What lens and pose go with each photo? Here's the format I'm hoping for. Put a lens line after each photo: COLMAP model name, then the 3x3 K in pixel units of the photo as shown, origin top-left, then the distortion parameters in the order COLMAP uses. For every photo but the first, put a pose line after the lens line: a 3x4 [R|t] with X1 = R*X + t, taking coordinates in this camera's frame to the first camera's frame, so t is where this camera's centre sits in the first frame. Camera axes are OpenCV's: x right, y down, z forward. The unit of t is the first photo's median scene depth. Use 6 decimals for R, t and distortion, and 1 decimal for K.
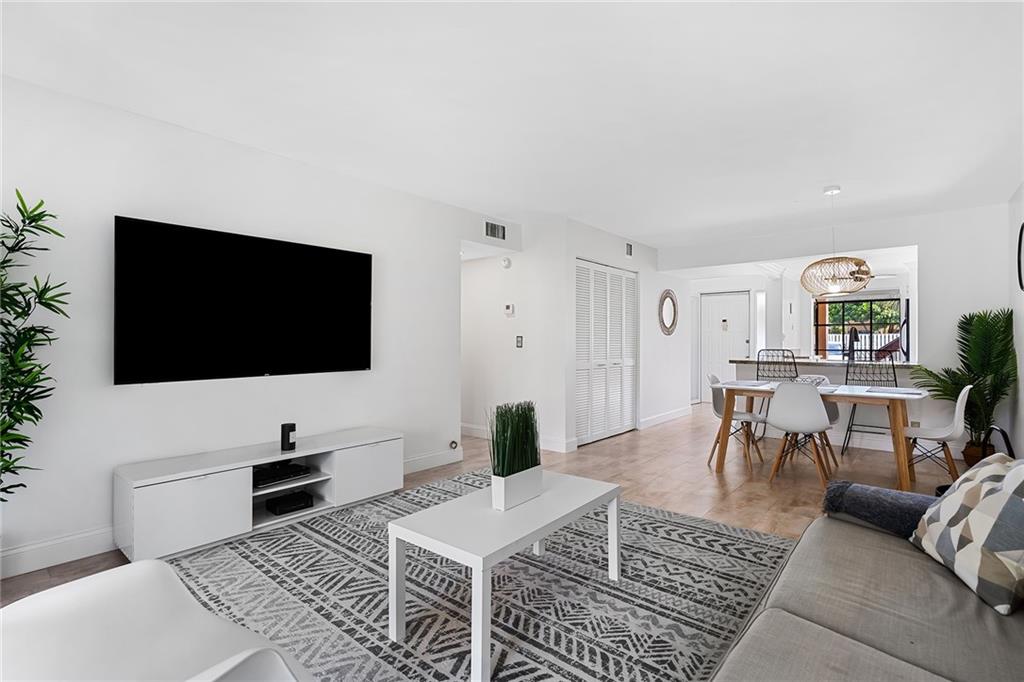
lens RADIAL K [[488.6, 0, 500.4], [0, 488.6, 330.3], [0, 0, 1]] dist [-0.001920, 0.000255]
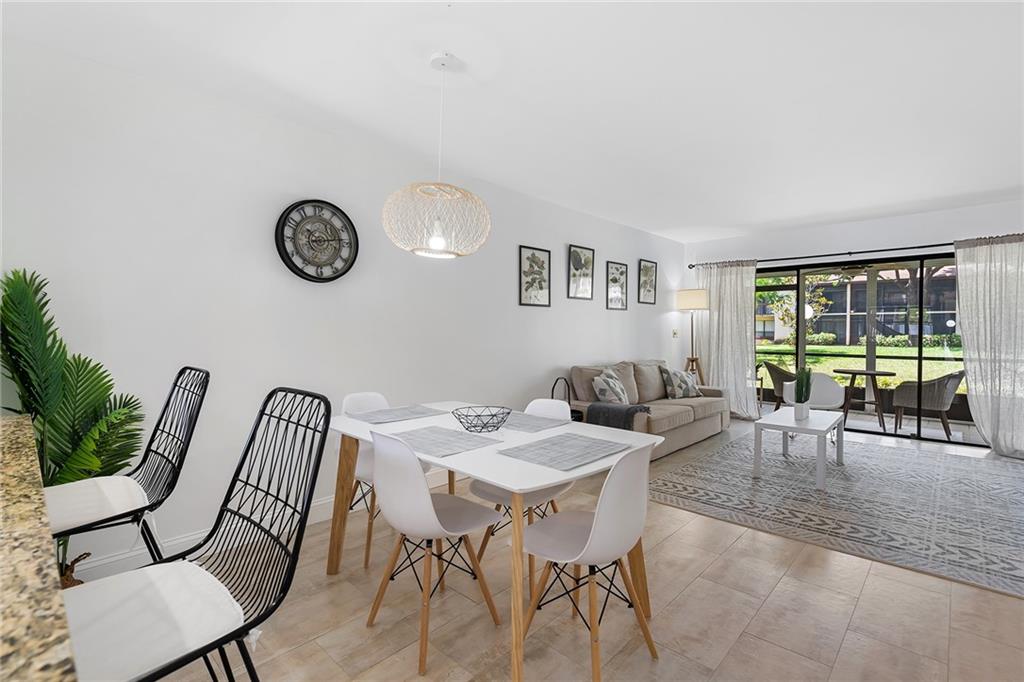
lens RADIAL K [[473.6, 0, 512.0], [0, 473.6, 341.0], [0, 0, 1]] dist [-0.000886, 0.000212]
pose [[-0.999244, -0.002092, 0.038833, 0.965479], [-0.001909, 0.999987, 0.004746, 0.031646], [-0.038843, 0.004669, -0.999234, 2.528514]]
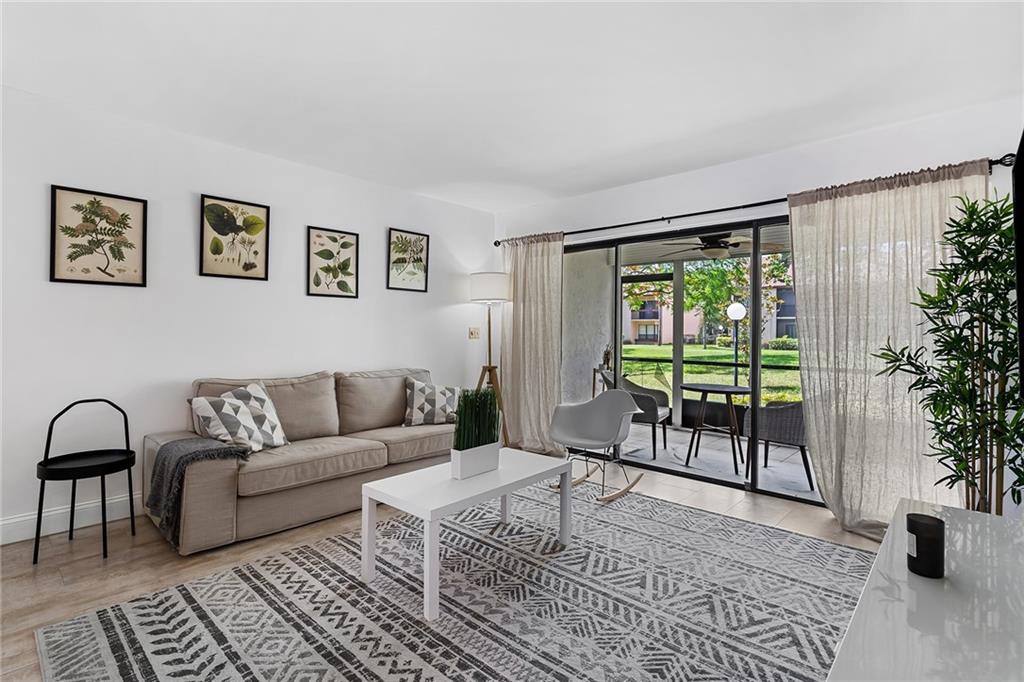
lens RADIAL K [[488.6, 0, 500.4], [0, 488.6, 330.3], [0, 0, 1]] dist [-0.001920, 0.000255]
pose [[-0.999193, -0.009926, 0.038918, -0.054431], [-0.010804, 0.999691, -0.022403, 0.033511], [-0.038684, -0.022805, -0.998991, 1.858881]]
